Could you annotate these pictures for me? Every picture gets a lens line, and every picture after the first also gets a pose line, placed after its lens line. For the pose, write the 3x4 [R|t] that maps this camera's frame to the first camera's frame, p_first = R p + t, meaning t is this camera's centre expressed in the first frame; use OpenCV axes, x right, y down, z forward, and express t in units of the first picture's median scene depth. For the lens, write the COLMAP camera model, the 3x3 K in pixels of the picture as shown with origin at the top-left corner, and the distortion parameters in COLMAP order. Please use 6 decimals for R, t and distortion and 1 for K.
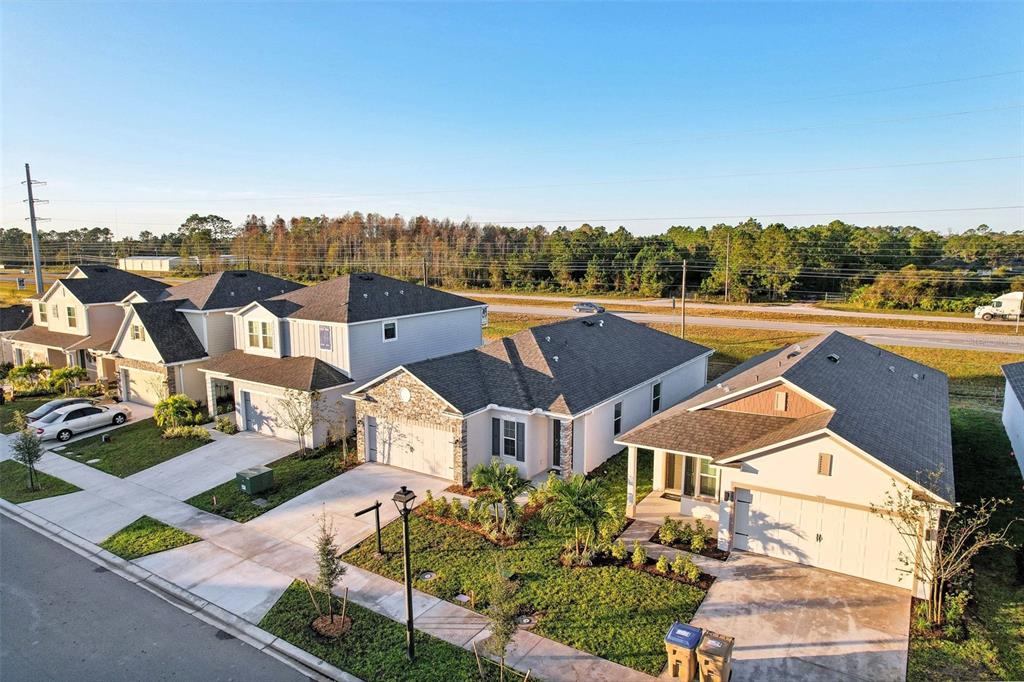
lens RADIAL K [[658.5, 0, 514.7], [0, 658.5, 344.1], [0, 0, 1]] dist [-0.051501, 0.019740]
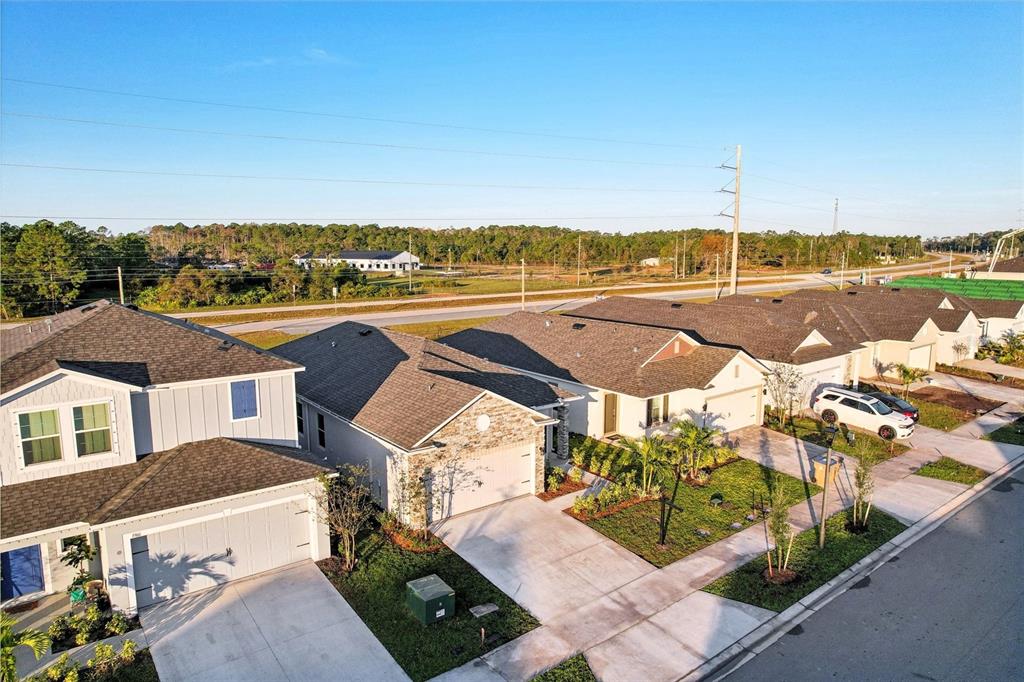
lens RADIAL K [[658.5, 0, 513.7], [0, 658.5, 348.2], [0, 0, 1]] dist [-0.051501, 0.019740]
pose [[0.320800, -0.147596, 0.935576, -0.898496], [0.142600, 0.984051, 0.106347, -0.101148], [-0.936351, 0.099297, 0.336730, 0.618023]]
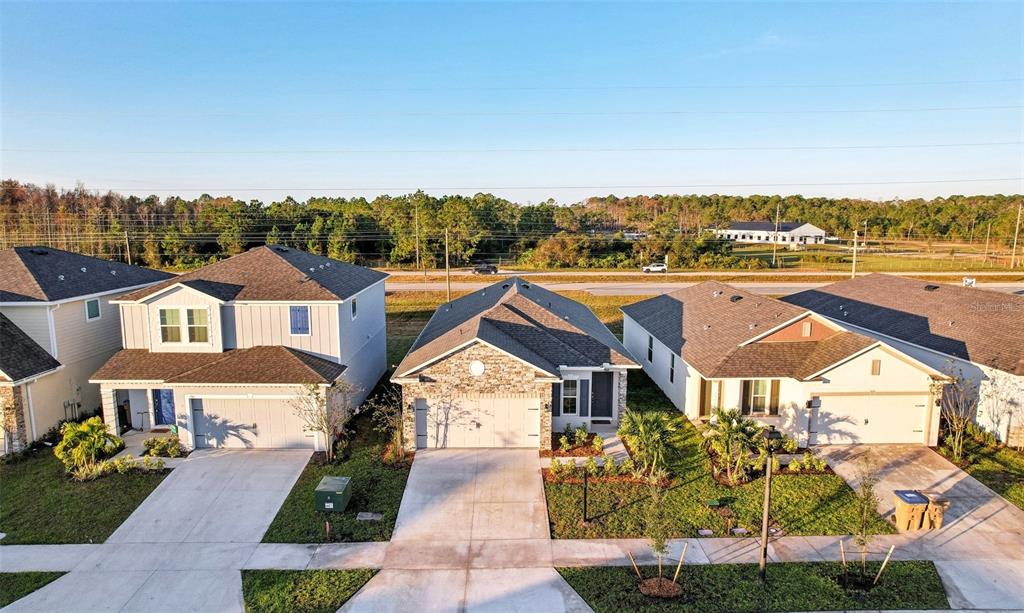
lens RADIAL K [[657.4, 0, 510.9], [0, 657.4, 306.4], [0, 0, 1]] dist [-0.049066, 0.016006]
pose [[0.828542, -0.074497, 0.554949, -0.604976], [0.082080, 0.996562, 0.011234, -0.017018], [-0.553878, 0.036243, 0.831808, 0.171612]]
